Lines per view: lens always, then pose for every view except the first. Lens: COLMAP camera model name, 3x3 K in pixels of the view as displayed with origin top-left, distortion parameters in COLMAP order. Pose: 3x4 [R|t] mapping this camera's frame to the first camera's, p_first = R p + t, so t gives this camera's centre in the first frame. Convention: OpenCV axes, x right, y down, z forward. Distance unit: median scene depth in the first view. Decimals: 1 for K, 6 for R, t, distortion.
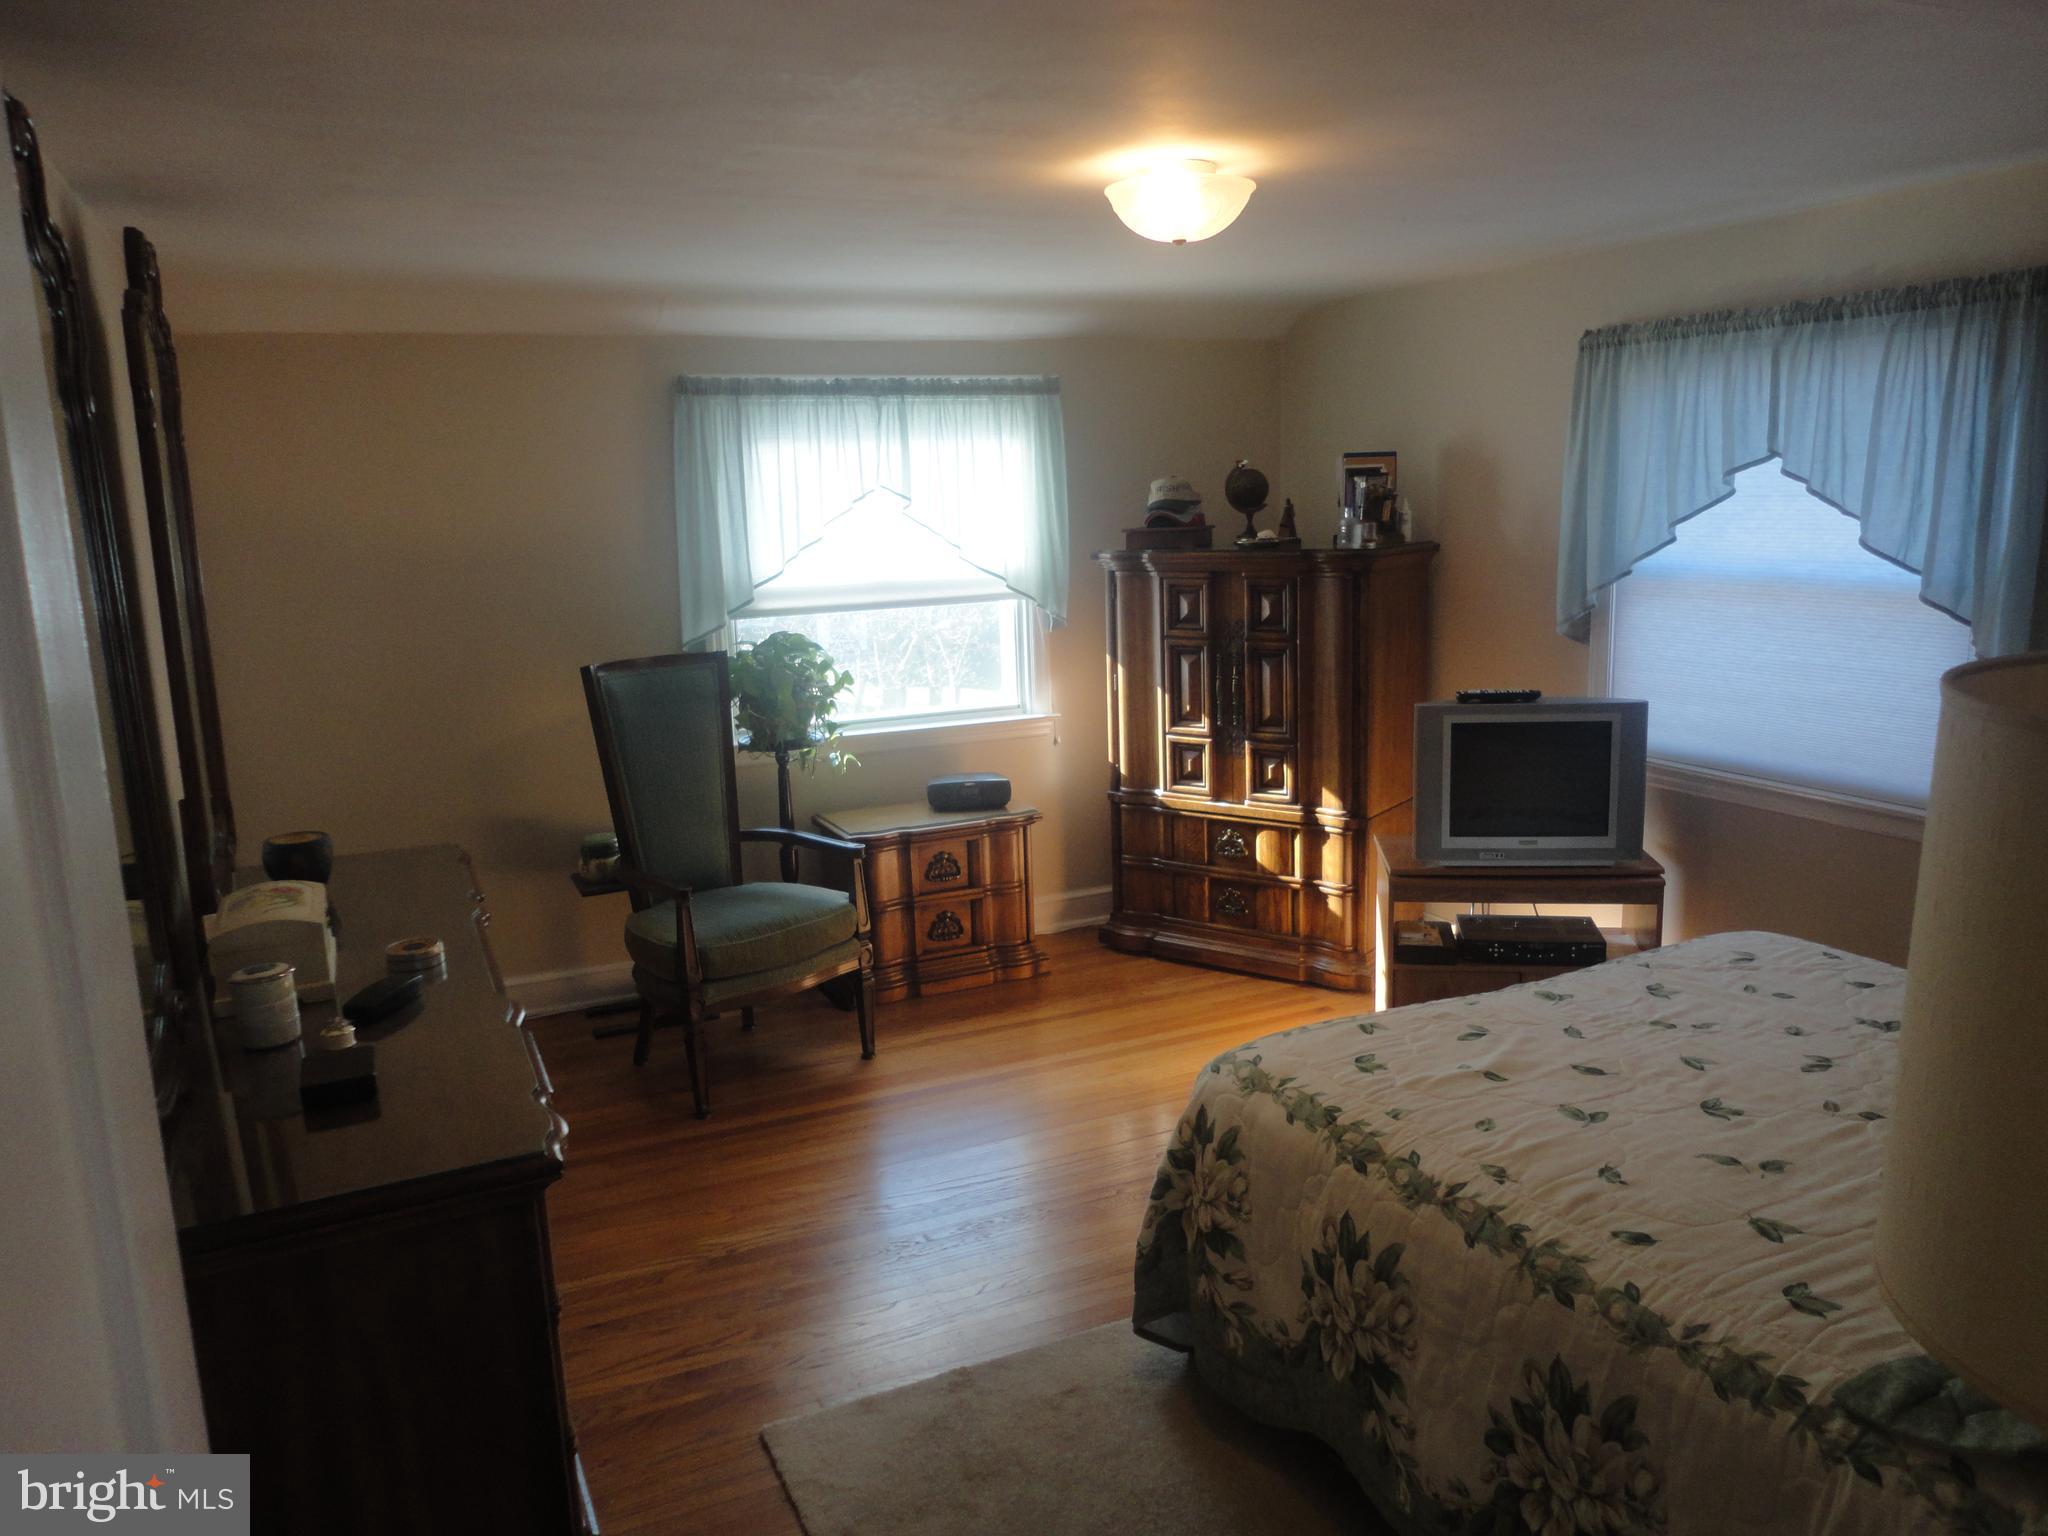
lens RADIAL K [[1491.0, 0, 1024.0], [0, 1491.0, 768.0], [0, 0, 1]] dist [0.002573, -0.000047]
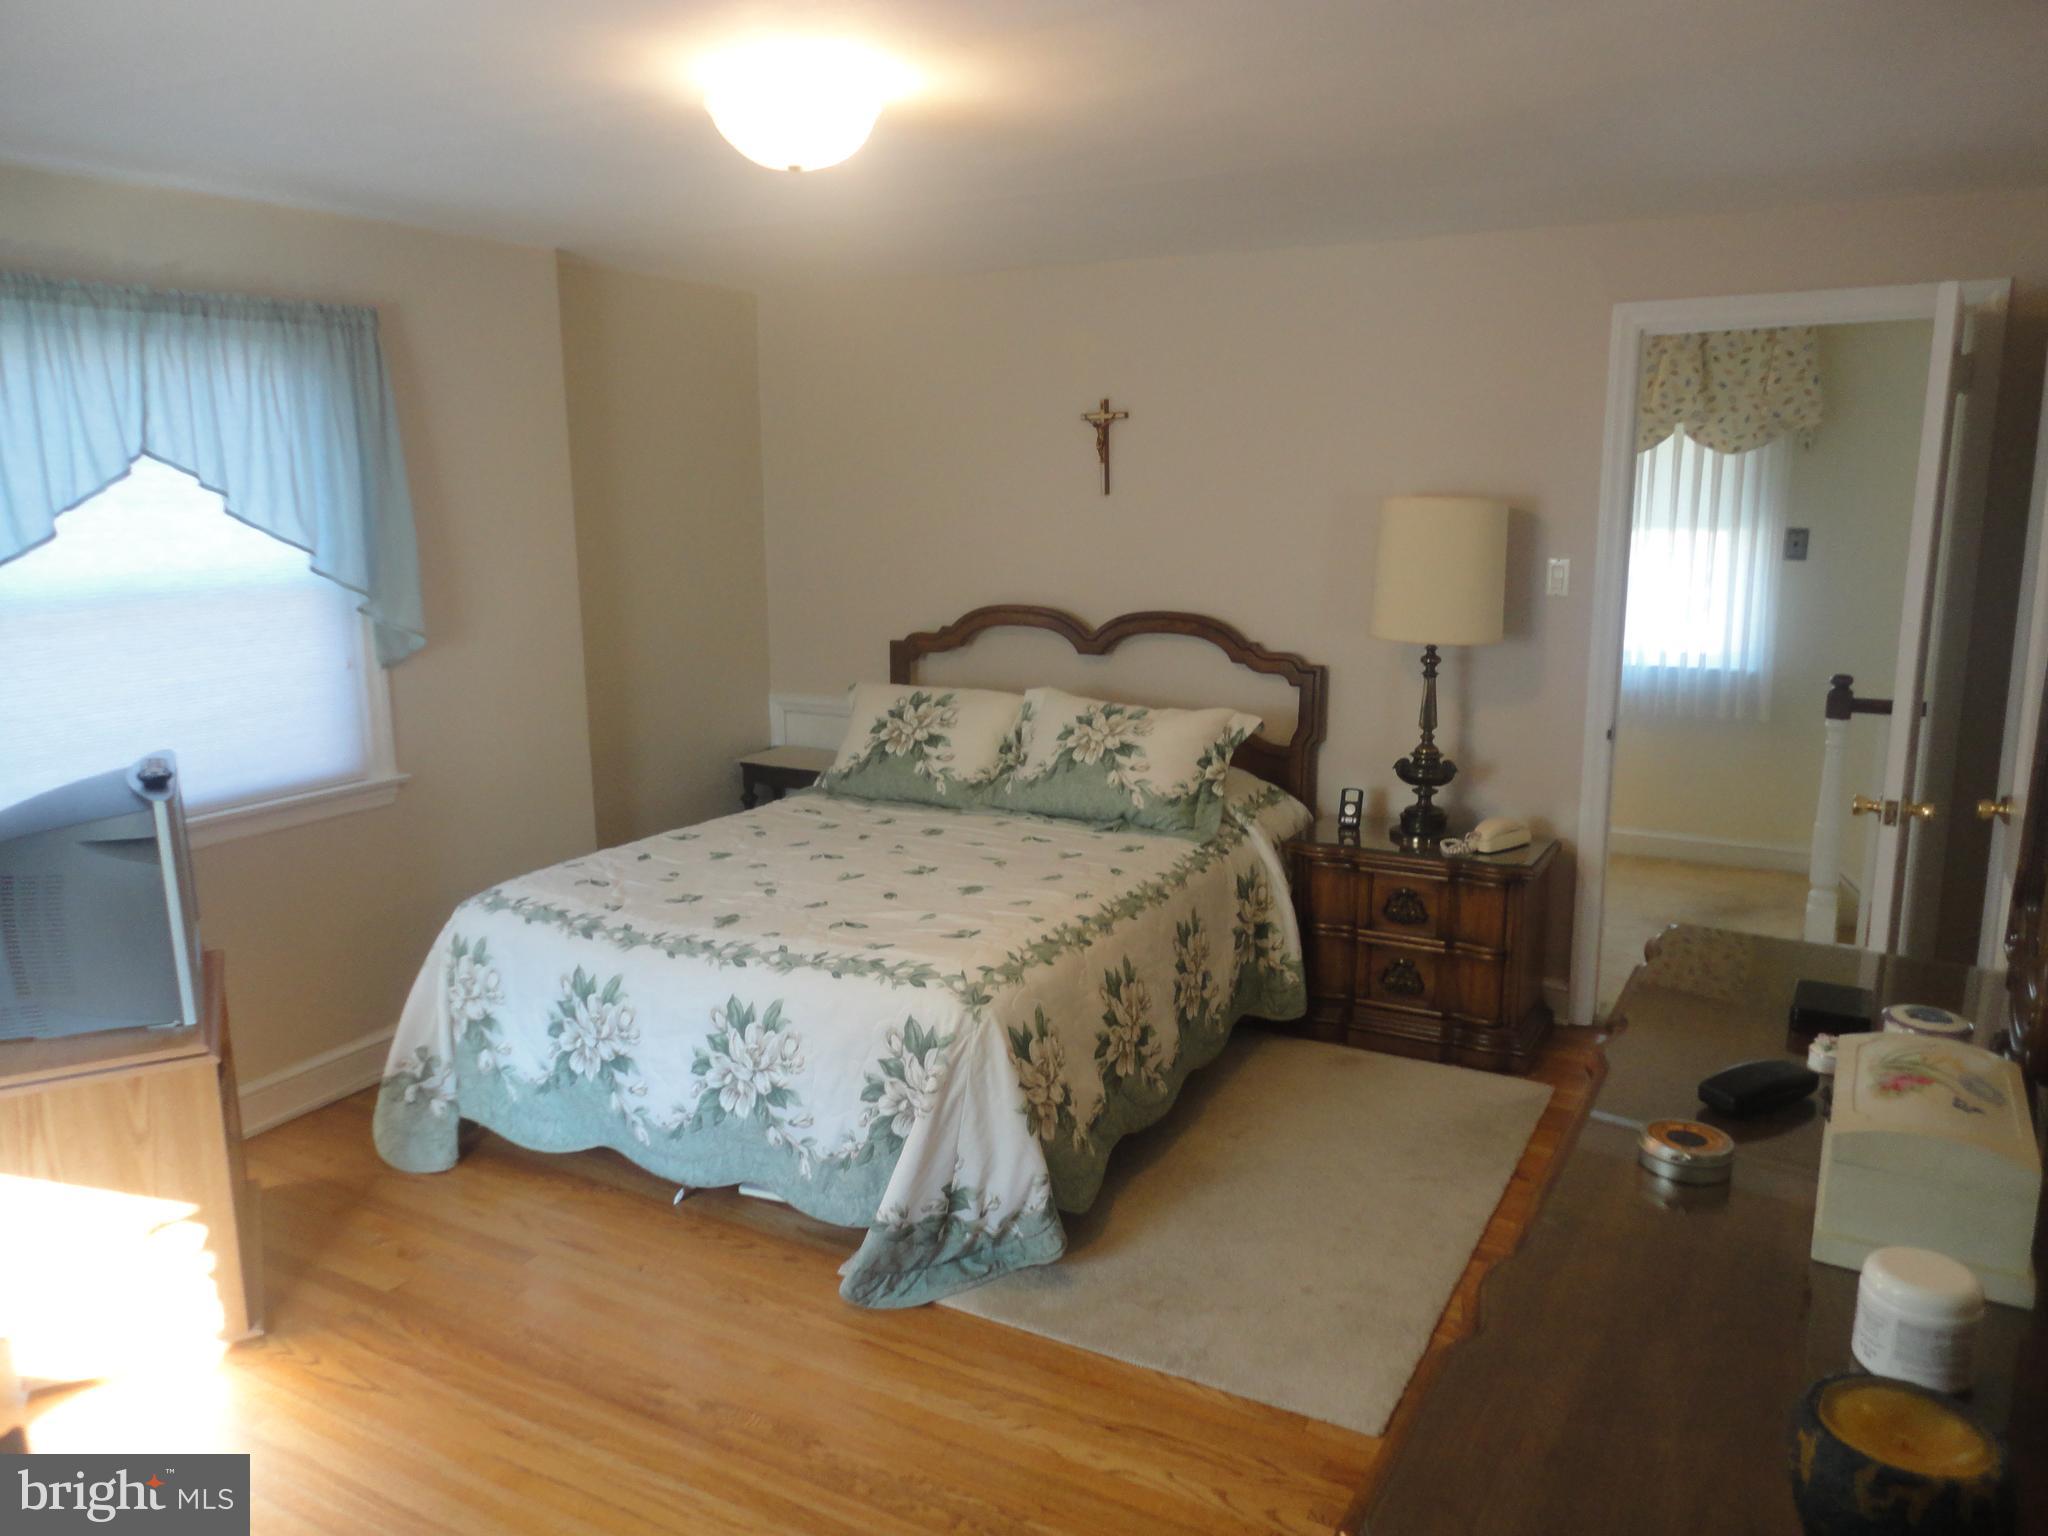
lens RADIAL K [[1482.9, 0, 1024.0], [0, 1482.9, 768.0], [0, 0, 1]] dist [-0.004615, 0.001188]
pose [[-0.586459, -0.113908, 0.801929, -0.610811], [0.183481, 0.945643, 0.268503, -0.198279], [-0.788923, 0.304605, -0.533681, 1.273185]]
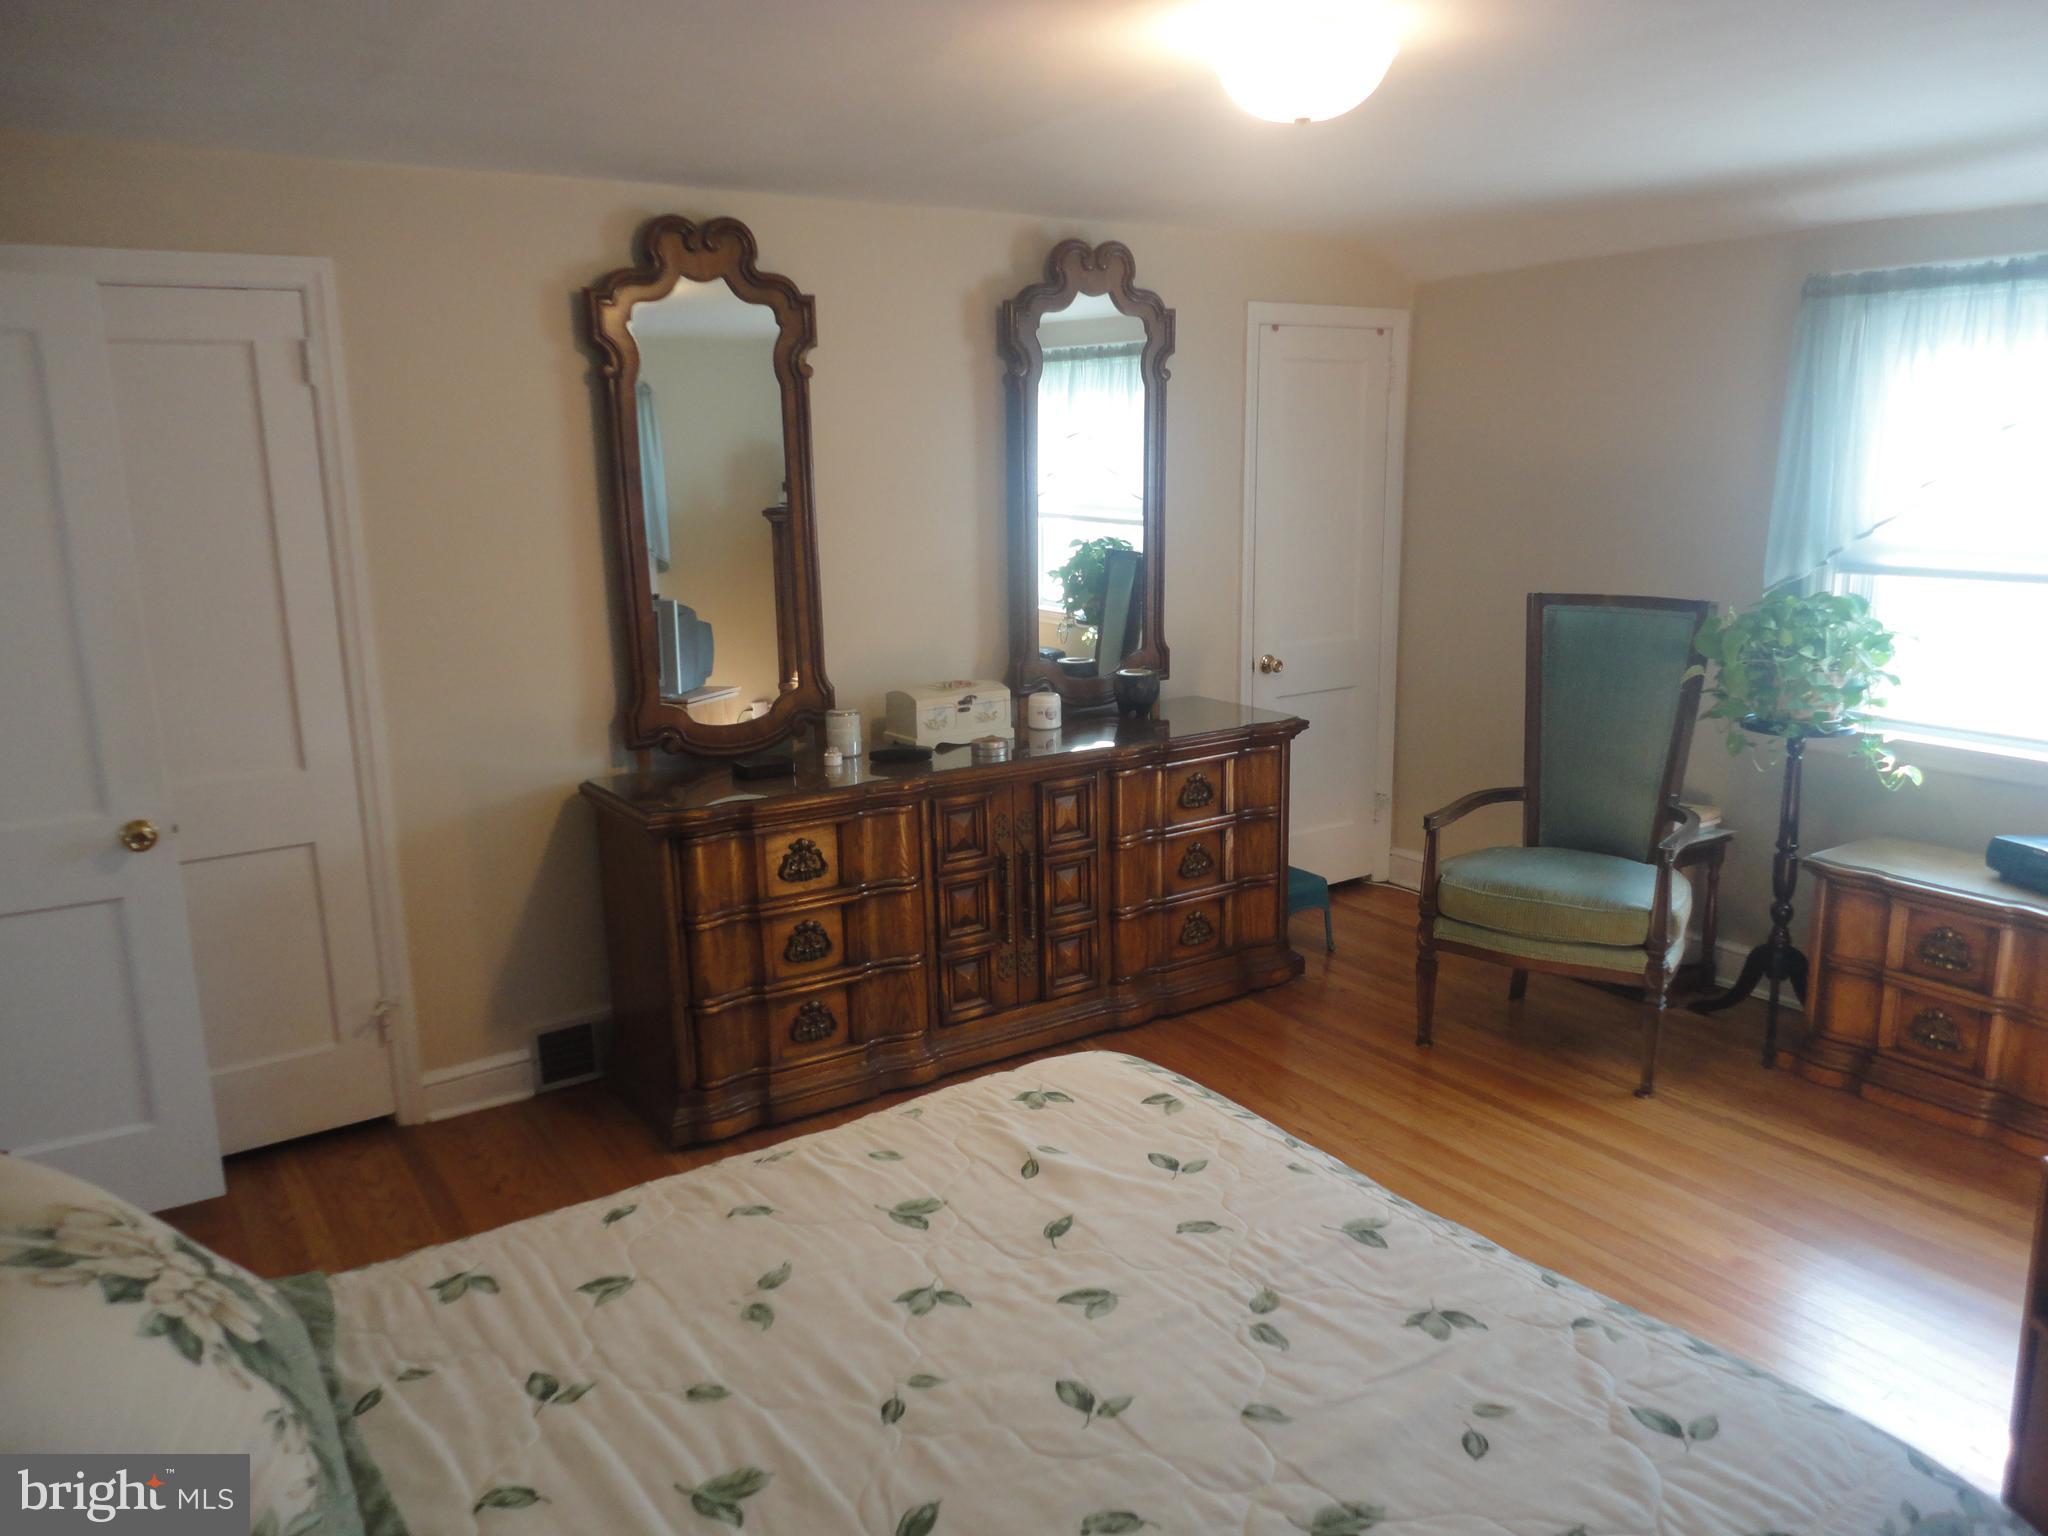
lens RADIAL K [[1482.9, 0, 1024.0], [0, 1482.9, 768.0], [0, 0, 1]] dist [-0.004615, 0.001188]
pose [[0.159761, 0.238299, -0.957961, 0.825112], [-0.175695, 0.961796, 0.209952, -0.135814], [0.971395, 0.134767, 0.195526, 0.647046]]
